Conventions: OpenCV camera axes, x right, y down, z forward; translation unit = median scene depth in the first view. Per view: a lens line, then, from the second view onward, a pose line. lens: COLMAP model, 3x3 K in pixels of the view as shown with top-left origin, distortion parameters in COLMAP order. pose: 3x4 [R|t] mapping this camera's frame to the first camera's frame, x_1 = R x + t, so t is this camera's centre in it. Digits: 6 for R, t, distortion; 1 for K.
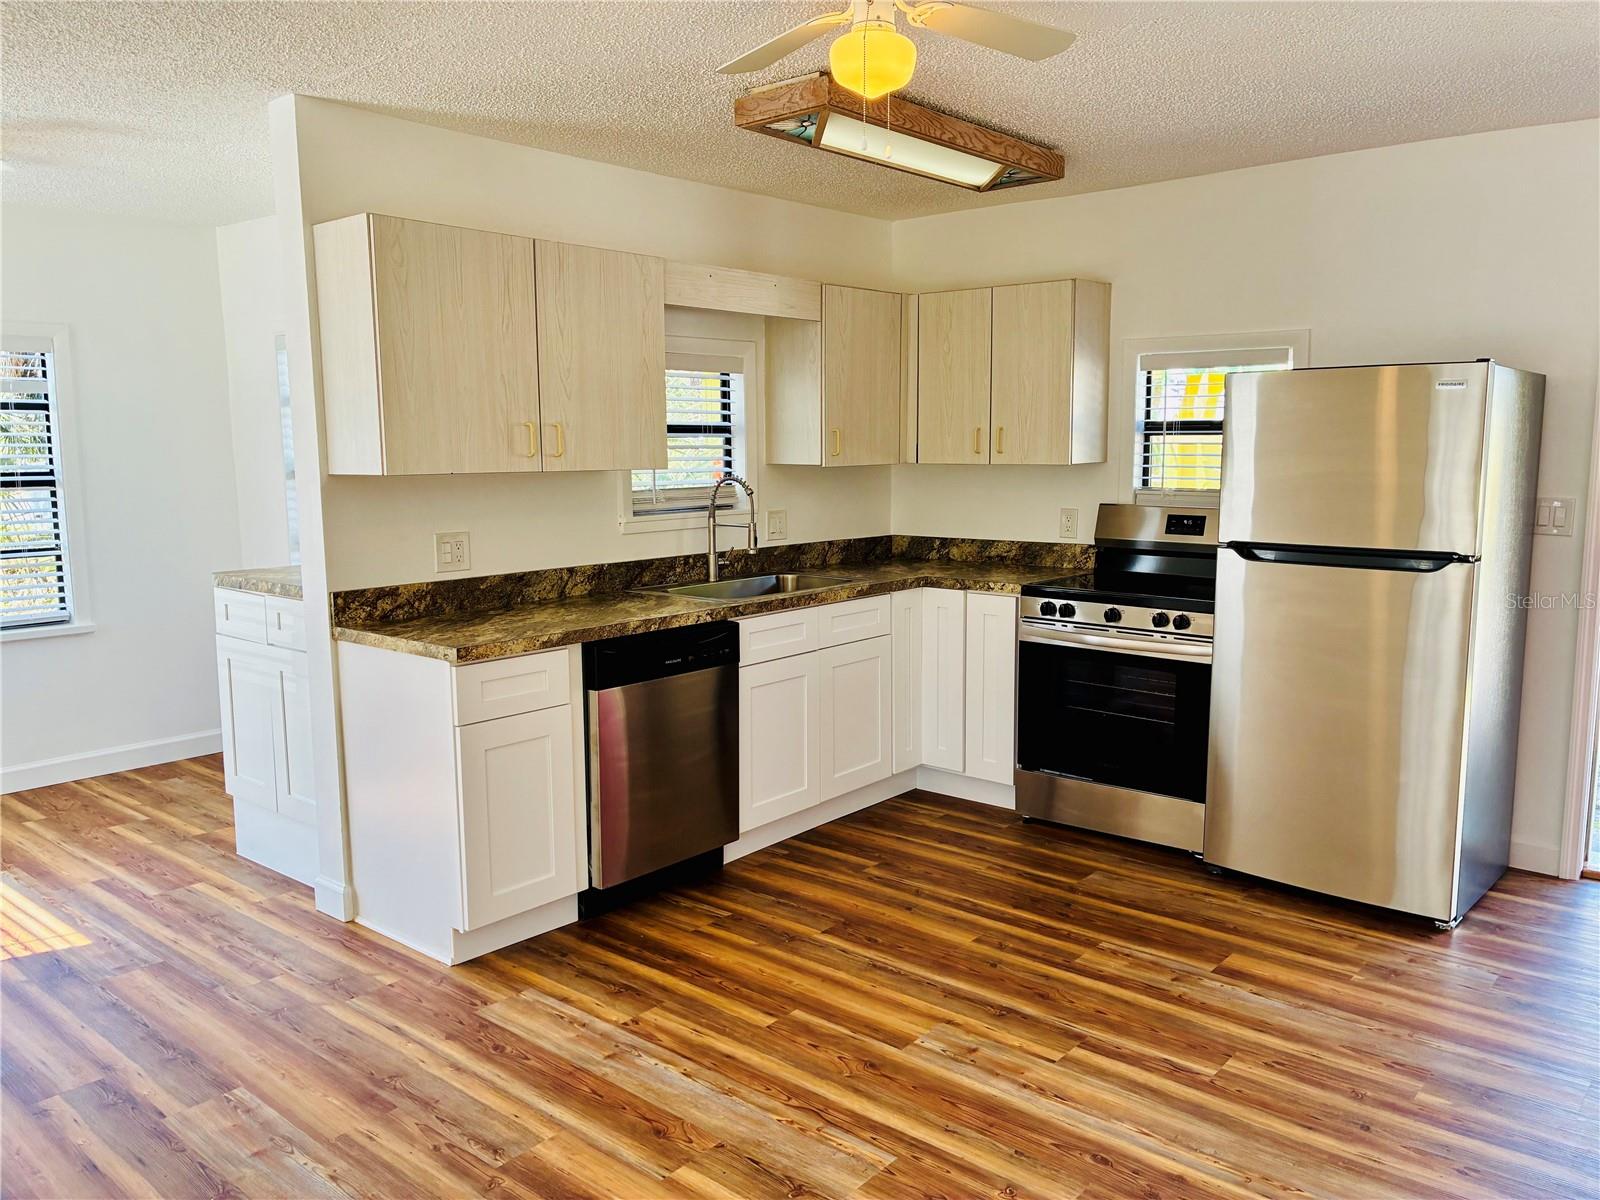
lens RADIAL K [[1206.4, 0, 800.0], [0, 1206.4, 600.0], [0, 0, 1]] dist [0.022083, -0.002228]
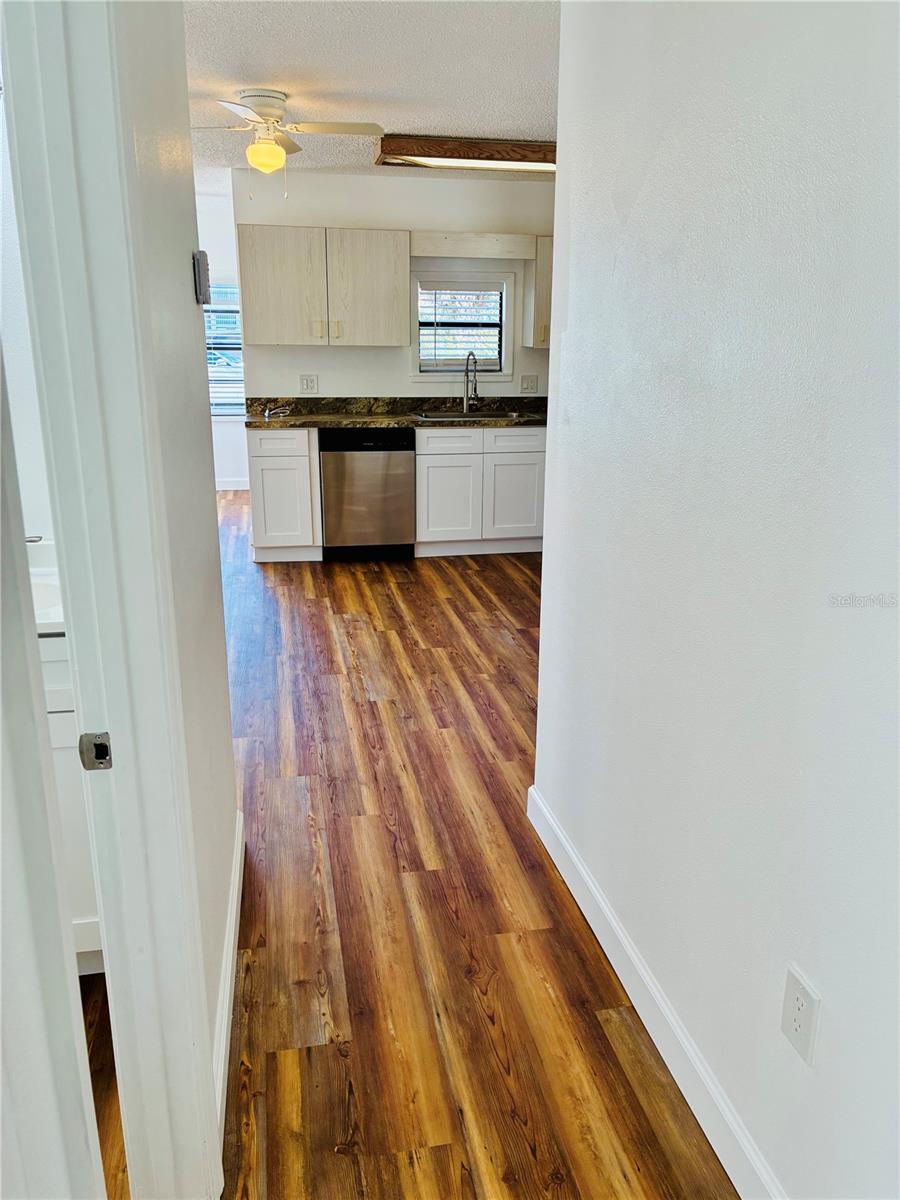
lens RADIAL K [[896.6, 0, 450.0], [0, 896.6, 600.0], [0, 0, 1]] dist [0.057613, 0.000543]
pose [[0.789432, 0.188311, -0.584240, 0.977968], [-0.095267, 0.977835, 0.186447, 0.013078], [0.606400, -0.091529, 0.789874, -0.141115]]
